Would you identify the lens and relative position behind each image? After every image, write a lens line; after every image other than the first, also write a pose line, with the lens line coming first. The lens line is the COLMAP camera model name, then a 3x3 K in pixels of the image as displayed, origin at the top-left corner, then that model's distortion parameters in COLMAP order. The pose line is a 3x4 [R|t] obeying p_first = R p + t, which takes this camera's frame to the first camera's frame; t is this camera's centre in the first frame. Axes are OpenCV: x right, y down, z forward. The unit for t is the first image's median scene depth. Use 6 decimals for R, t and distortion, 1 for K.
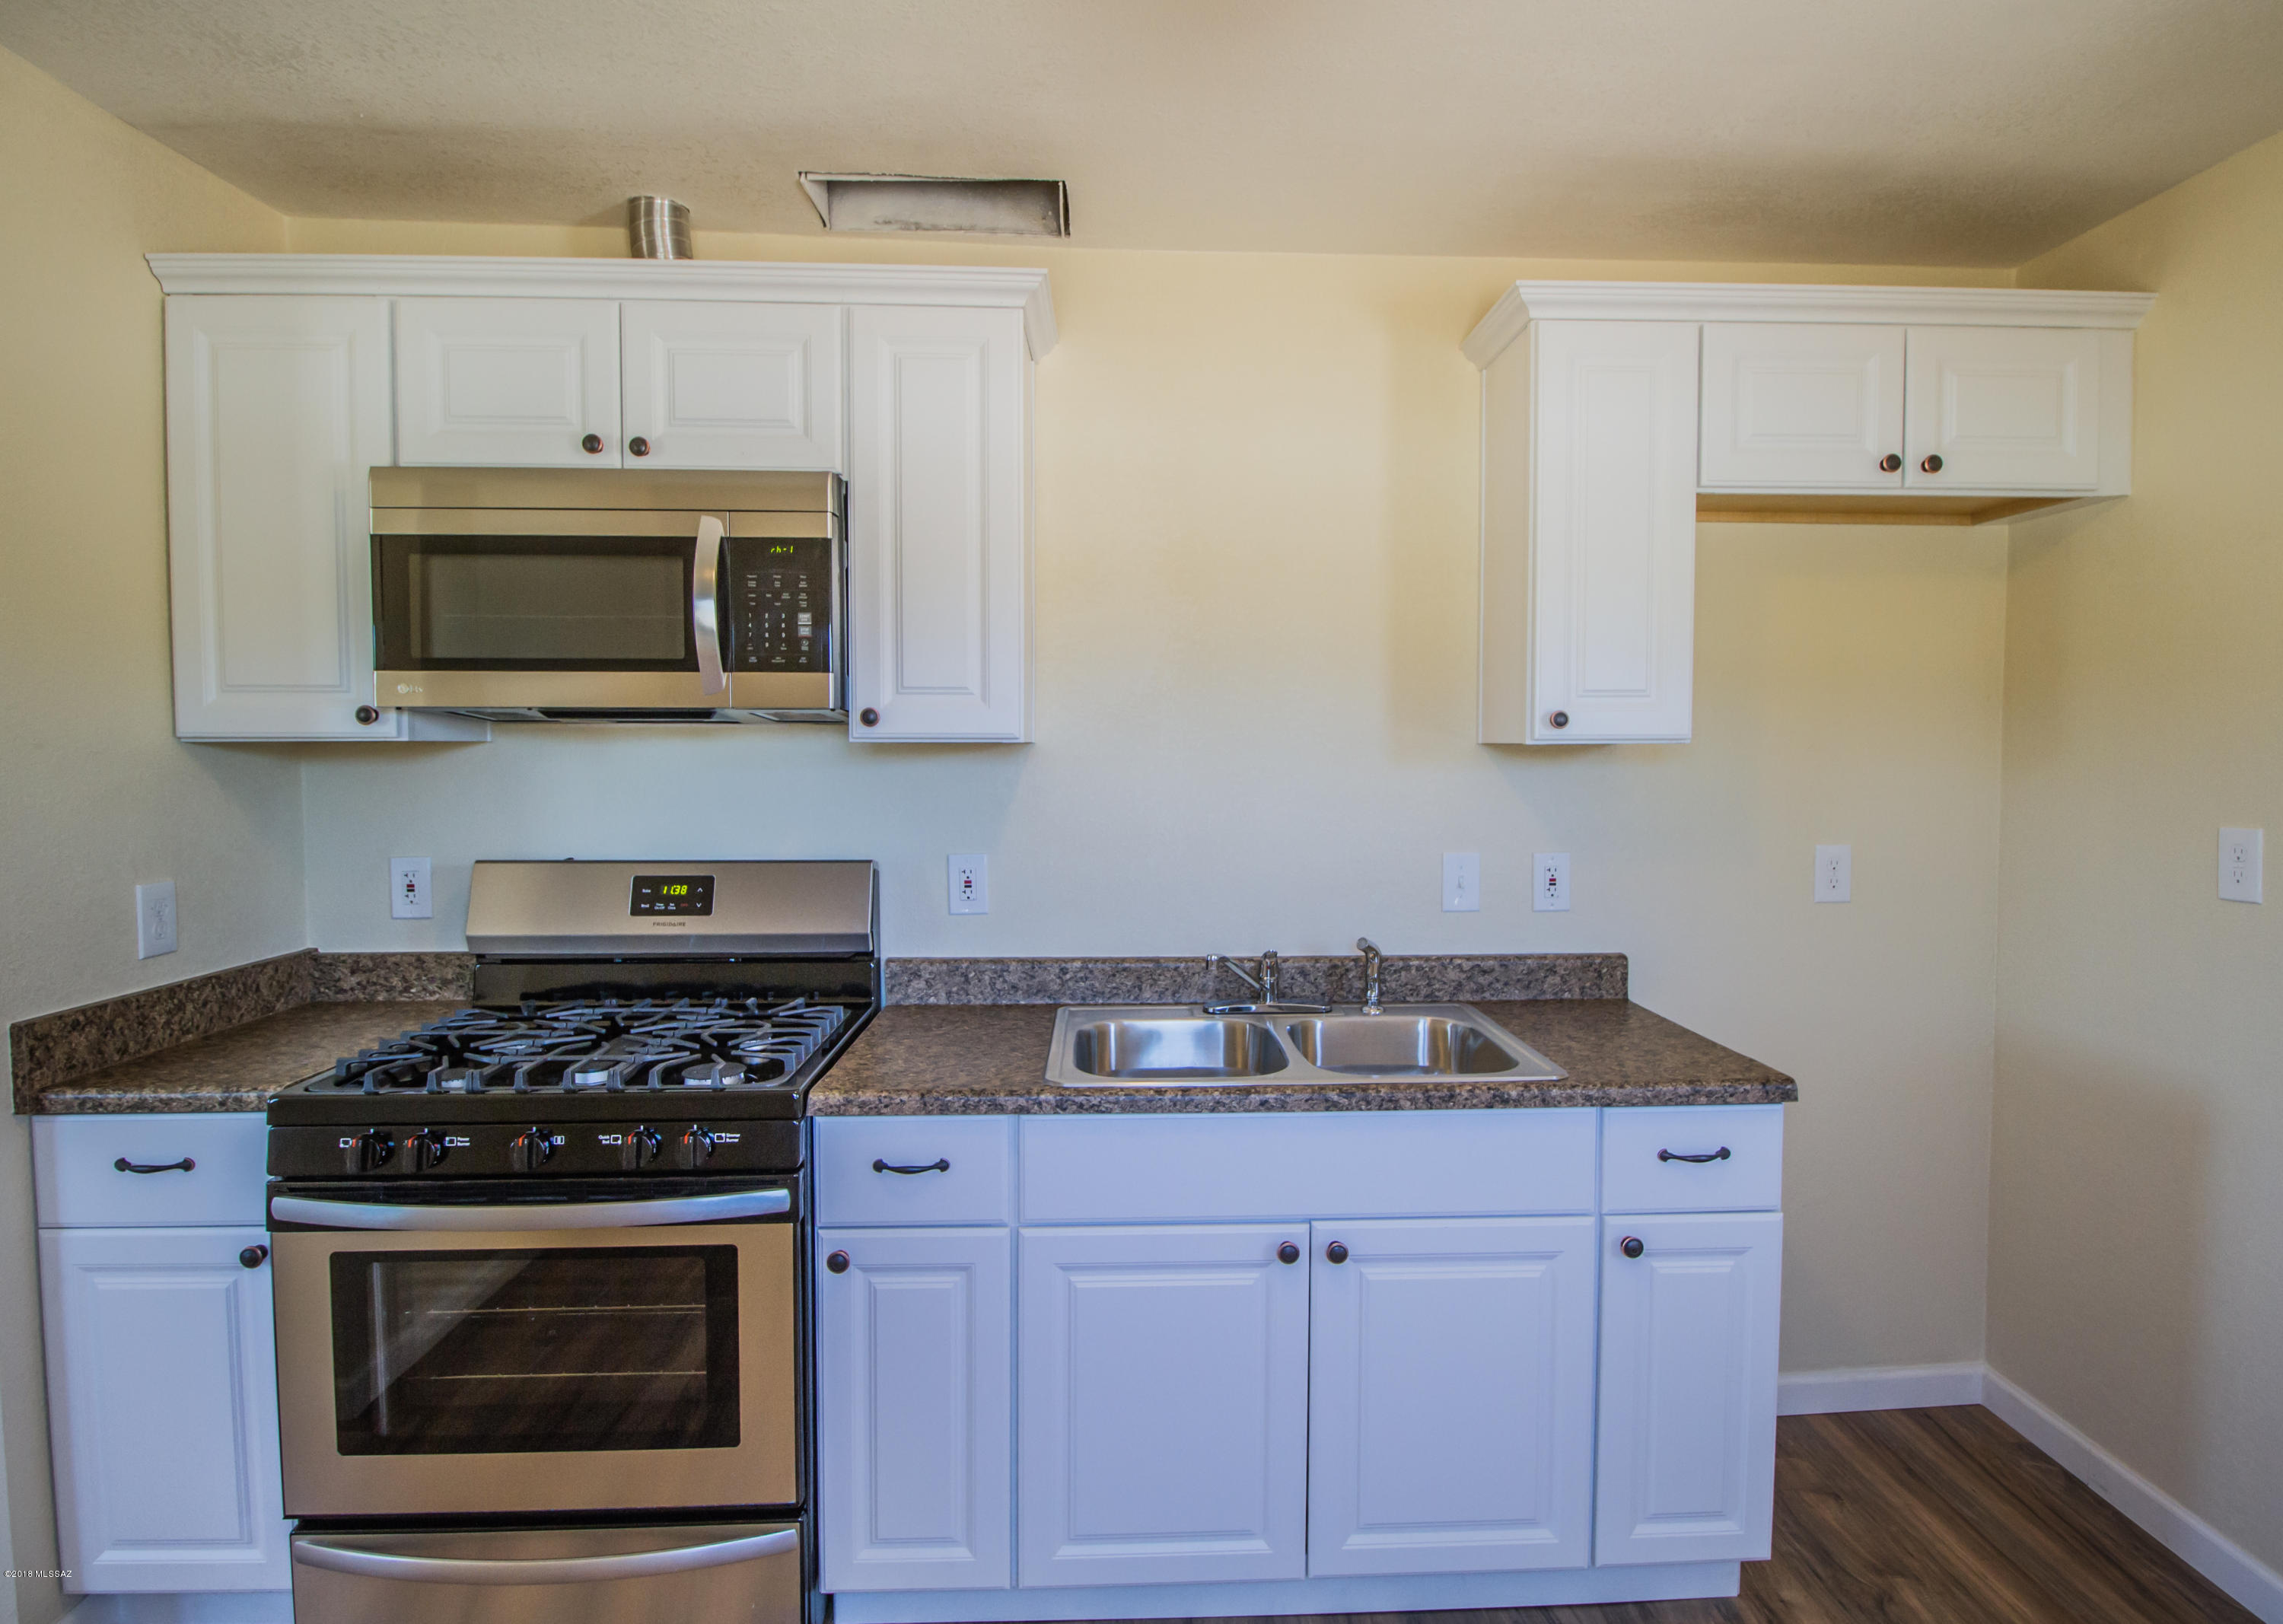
lens RADIAL K [[1176.0, 0, 1175.2], [0, 1176.0, 797.6], [0, 0, 1]] dist [0.001563, -0.012726]
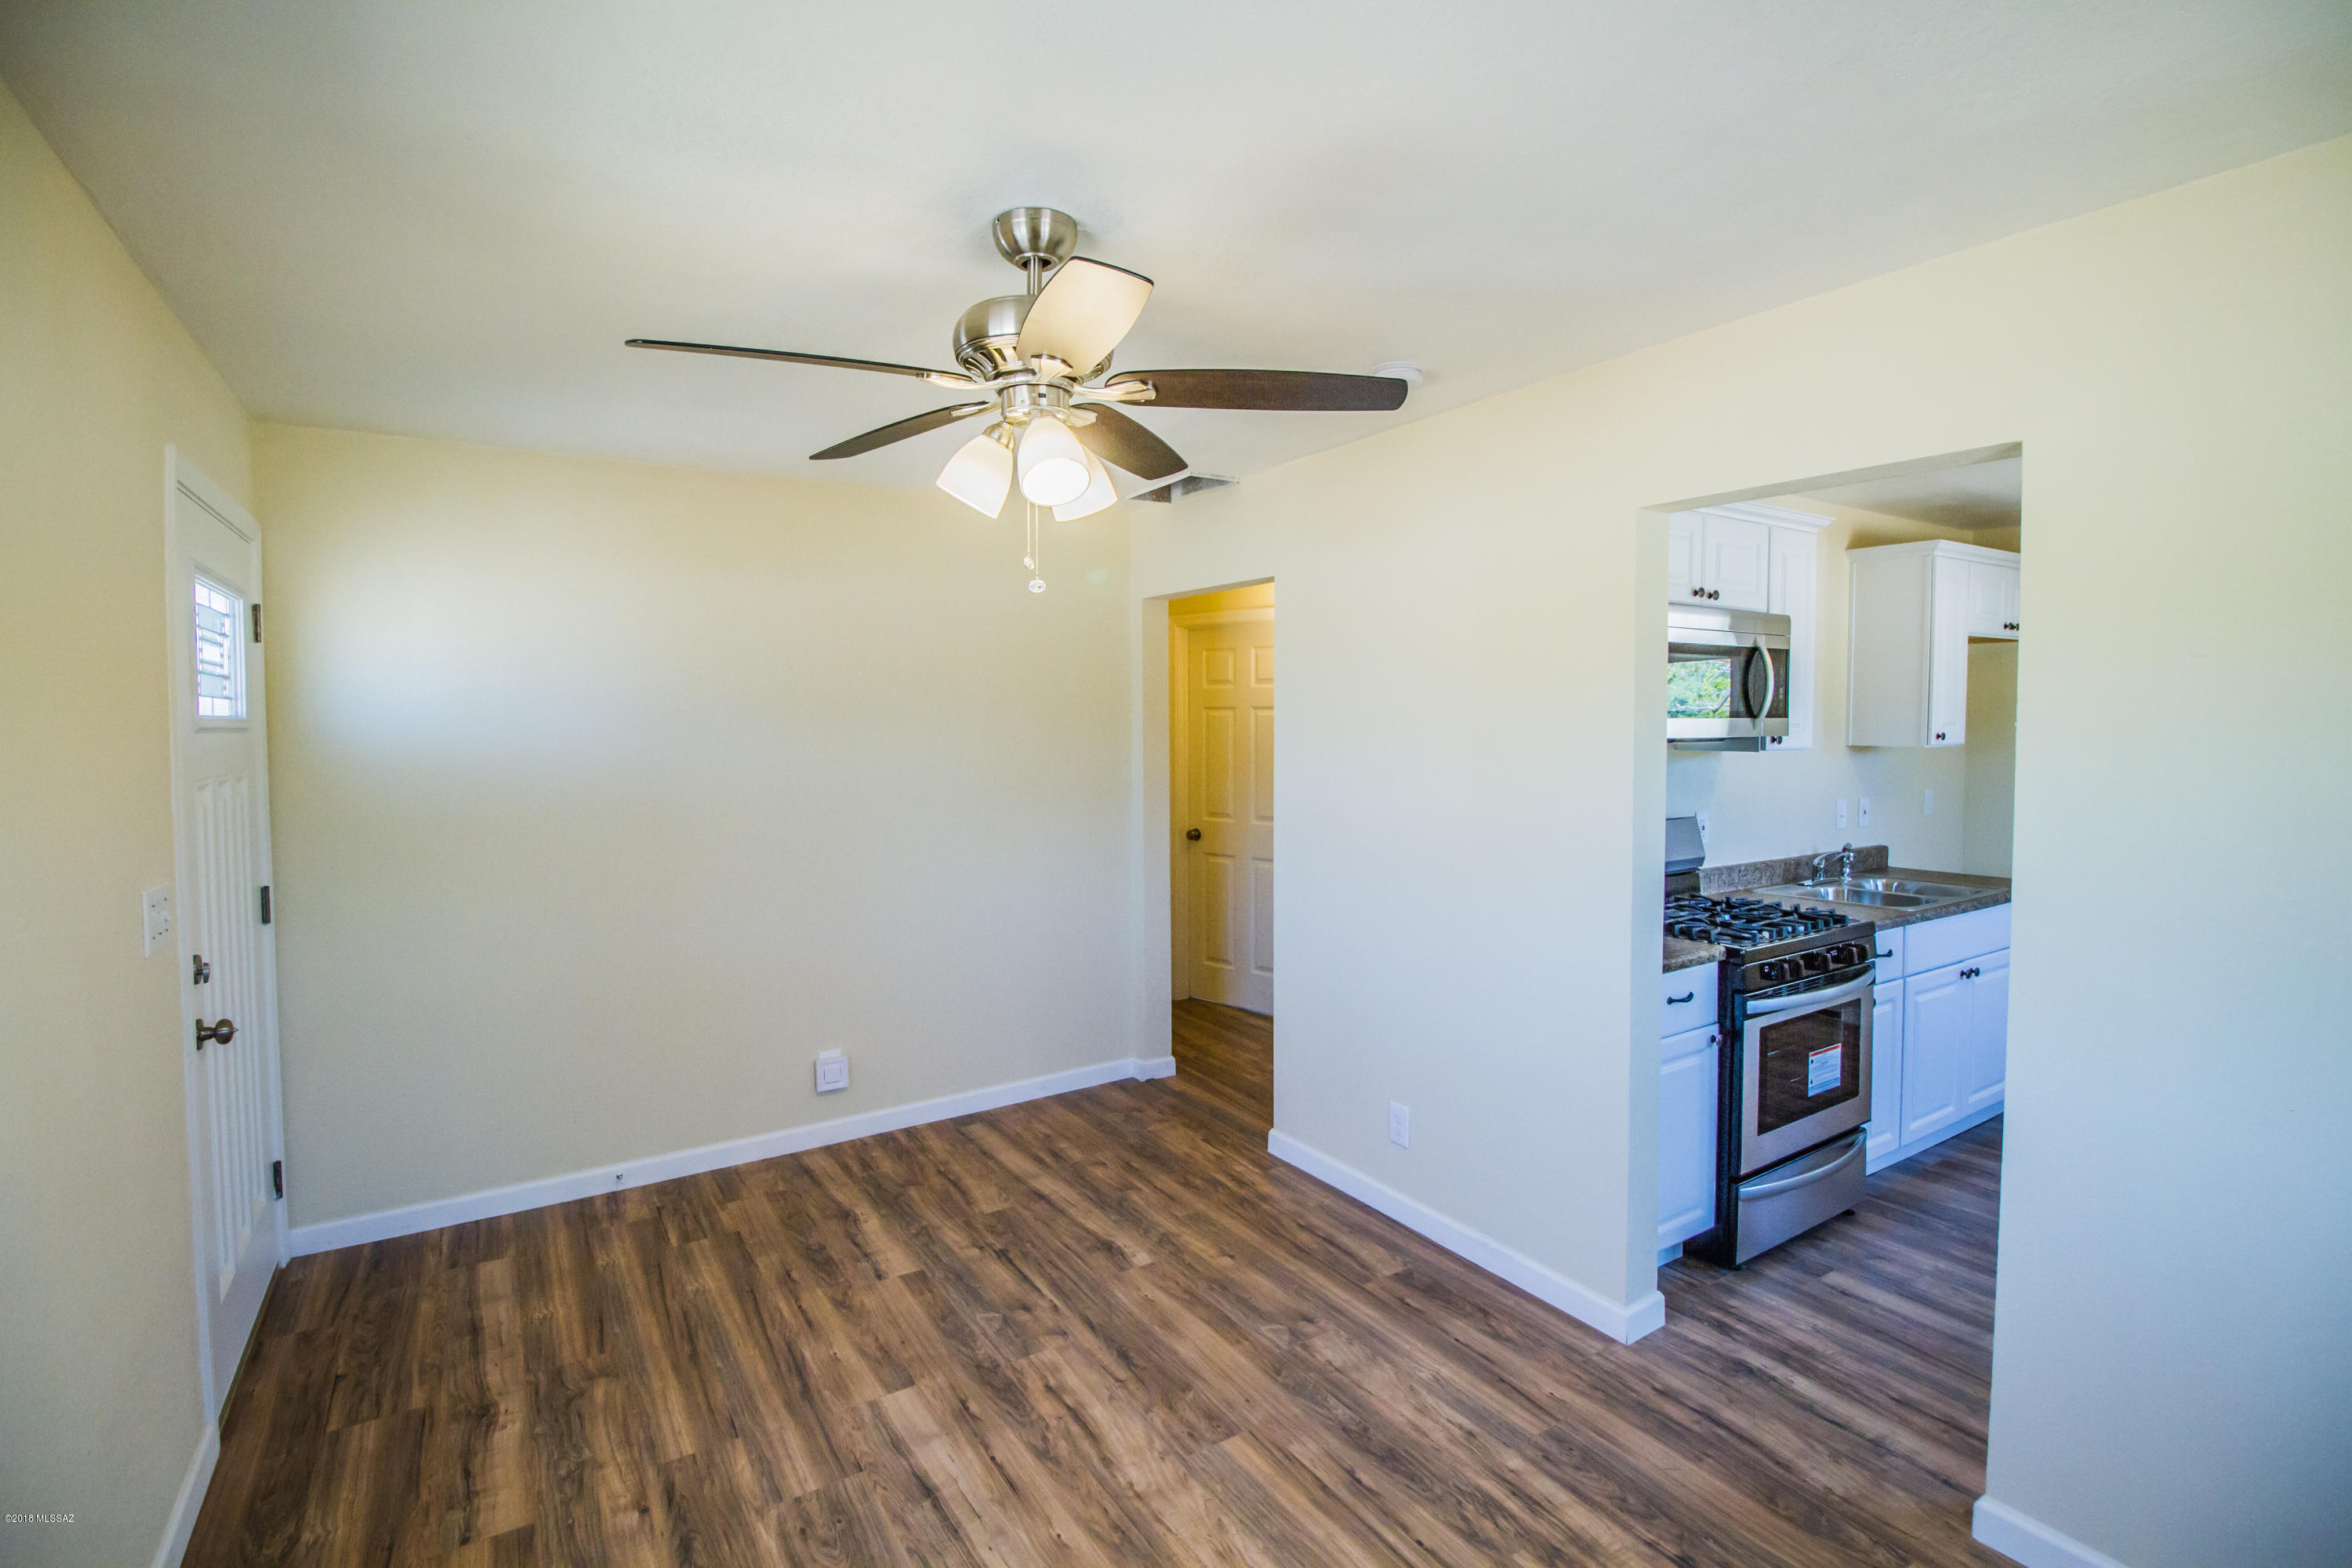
lens RADIAL K [[1085.0, 0, 1178.3], [0, 1085.0, 772.4], [0, 0, 1]] dist [0.001328, -0.014549]
pose [[0.866233, -0.026751, 0.498924, -1.970663], [0.028303, 0.999589, 0.004456, -0.049025], [-0.498839, 0.010261, 0.866634, -0.048405]]
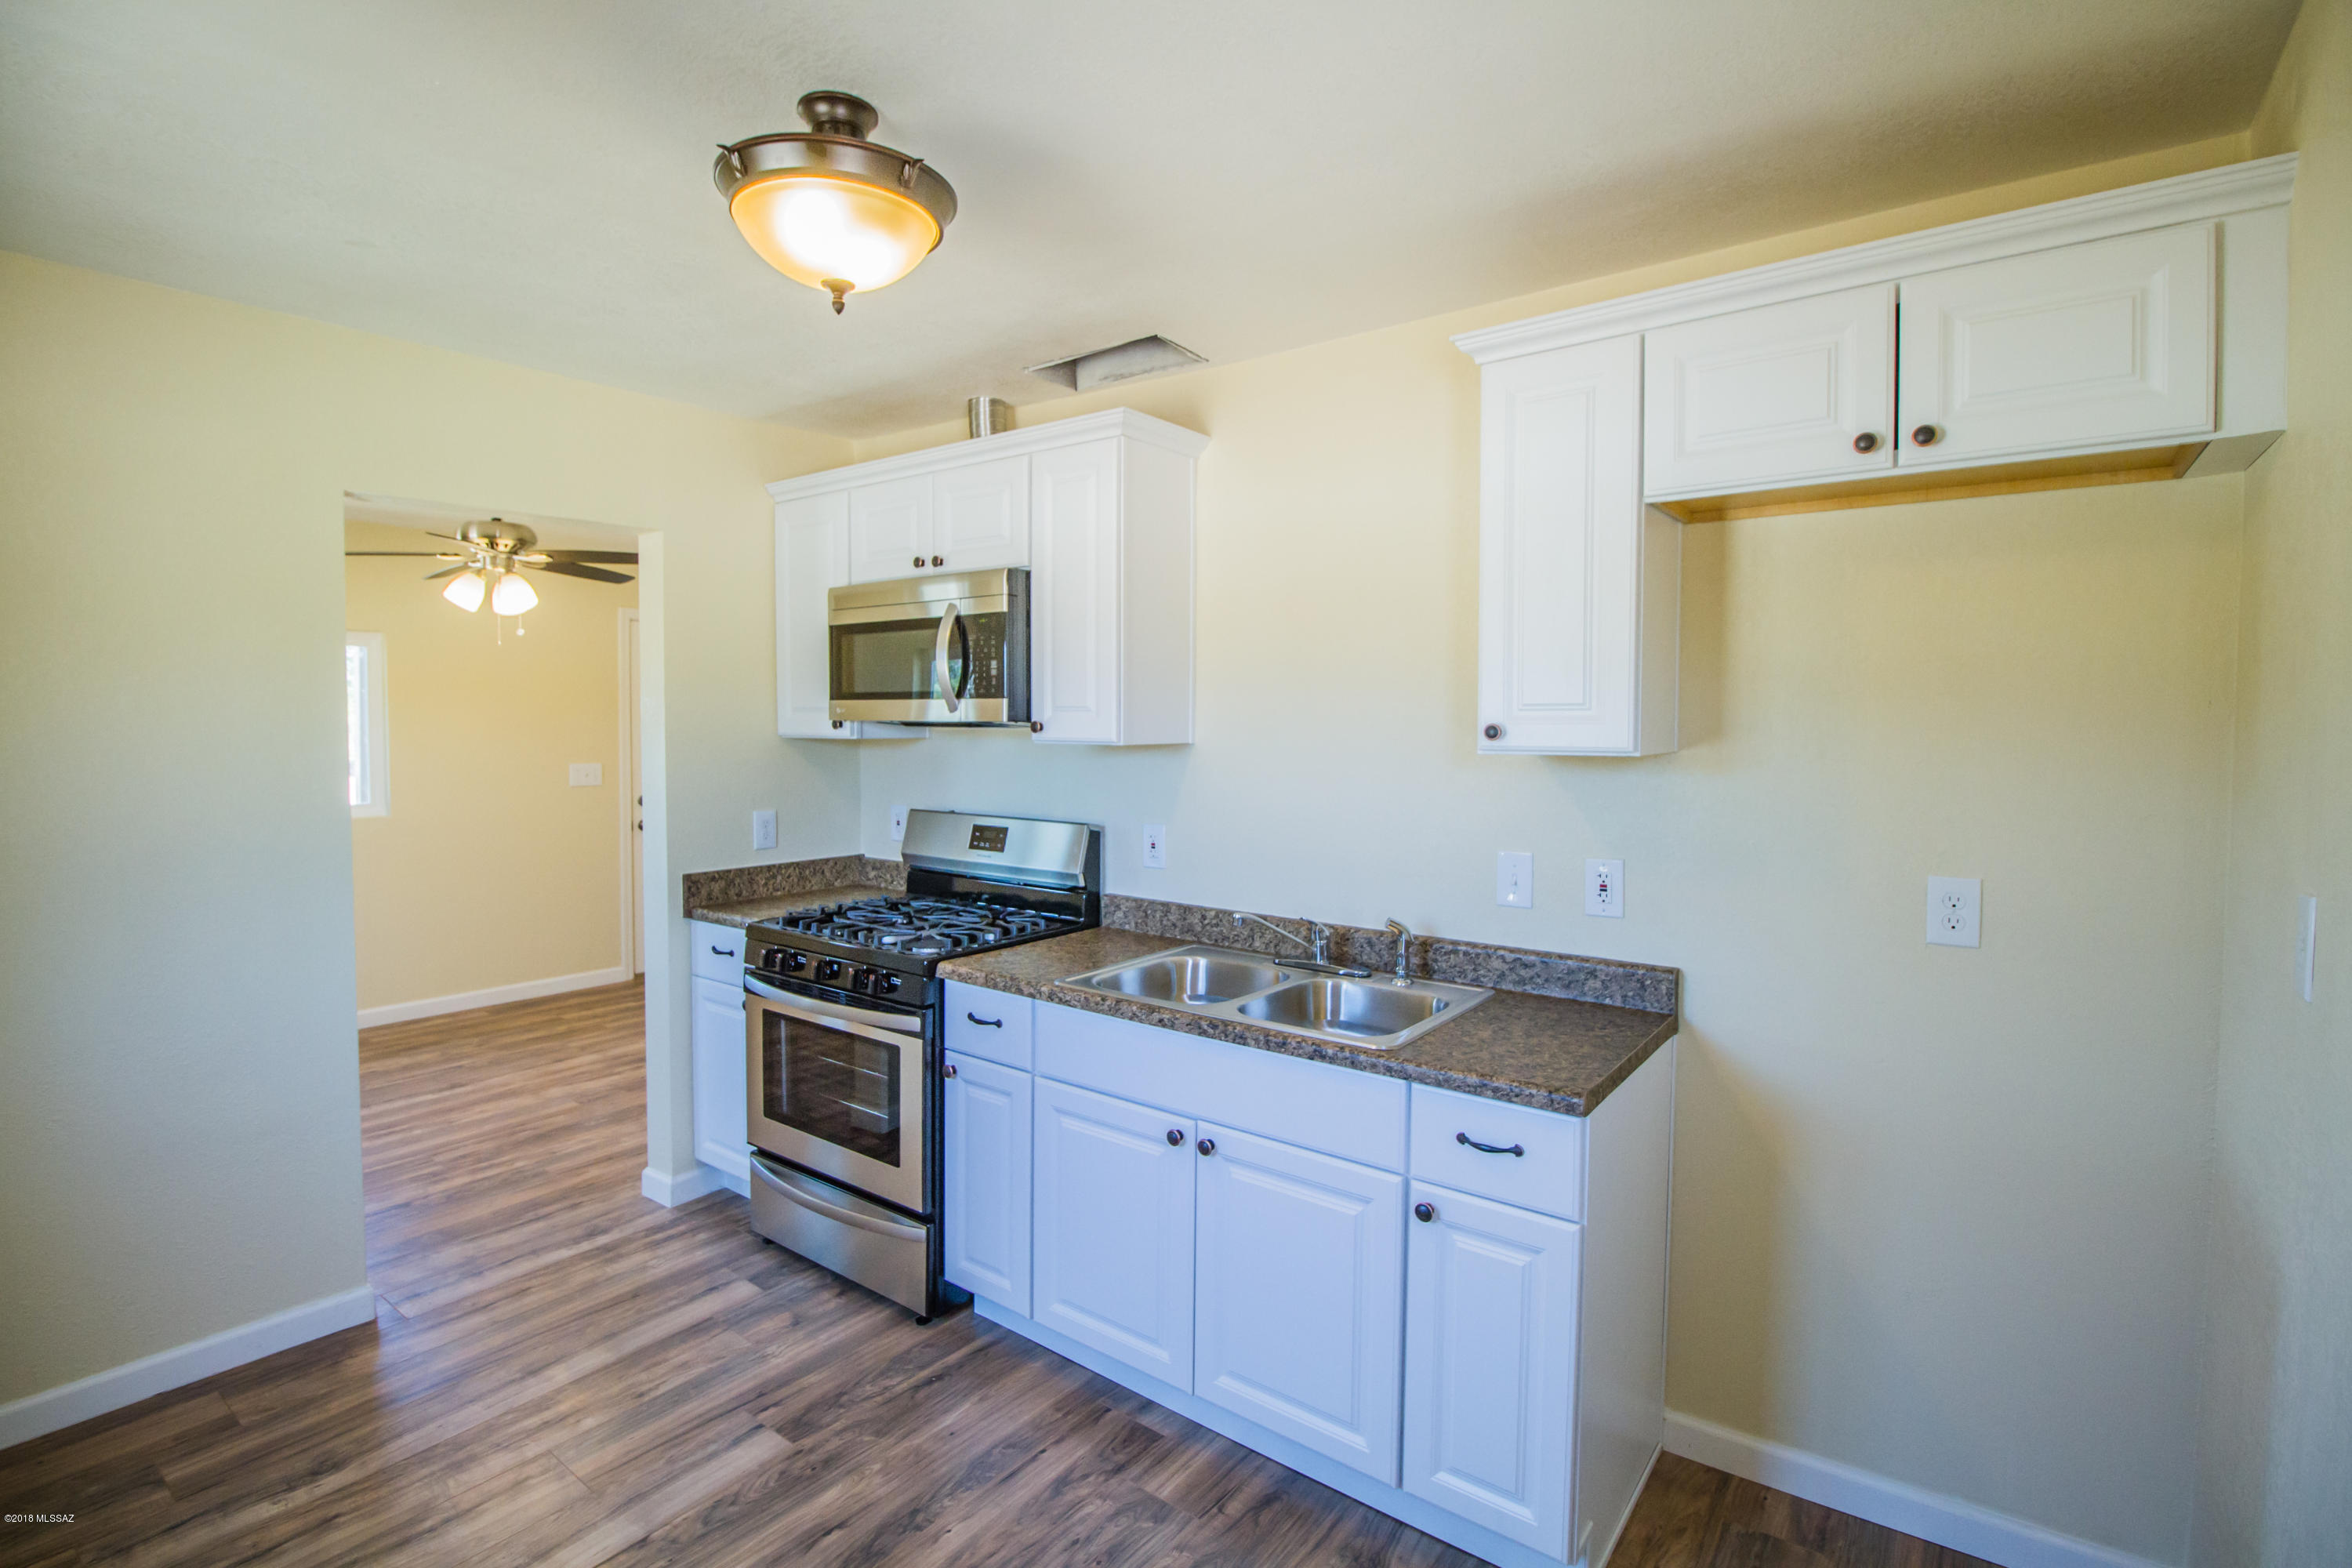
lens RADIAL K [[1093.6, 0, 1176.4], [0, 1093.6, 767.5], [0, 0, 1]] dist [0.002859, -0.014035]
pose [[0.766505, 0.029620, -0.641555, 0.761664], [-0.031495, 0.999468, 0.008515, -0.033625], [0.641466, 0.013679, 0.767029, 0.047158]]
